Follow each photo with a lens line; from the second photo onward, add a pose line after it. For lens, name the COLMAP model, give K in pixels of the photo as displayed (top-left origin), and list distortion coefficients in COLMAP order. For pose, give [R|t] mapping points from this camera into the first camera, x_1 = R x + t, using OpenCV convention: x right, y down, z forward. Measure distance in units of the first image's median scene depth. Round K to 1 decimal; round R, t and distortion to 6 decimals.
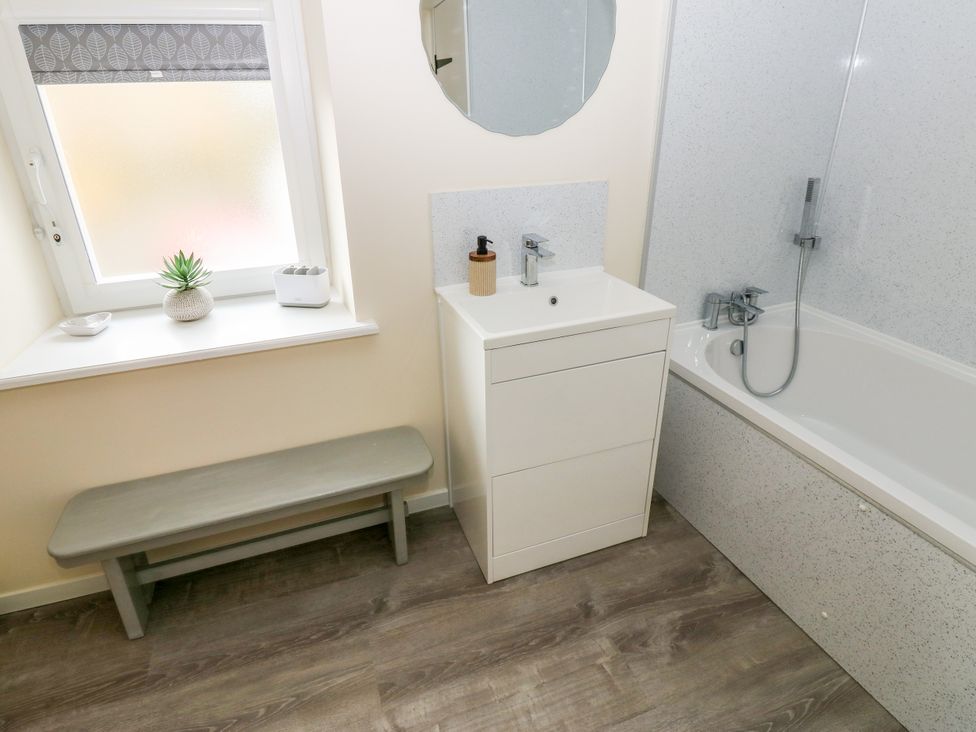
lens RADIAL K [[528.5, 0, 486.6], [0, 528.5, 332.0], [0, 0, 1]] dist [0.001693, -0.014028]
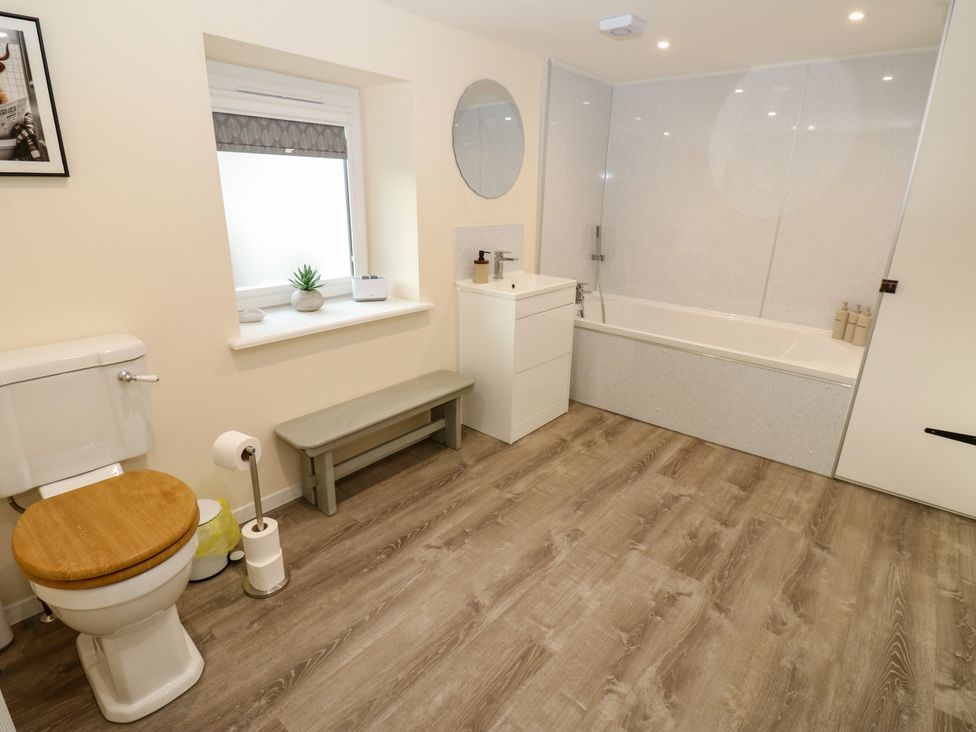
lens RADIAL K [[505.6, 0, 497.9], [0, 505.6, 353.6], [0, 0, 1]] dist [0.000237, -0.011436]
pose [[0.858156, -0.118497, 0.499527, -0.869604], [0.164938, 0.985052, -0.049681, 0.264351], [-0.486173, 0.125025, 0.864873, -0.494704]]
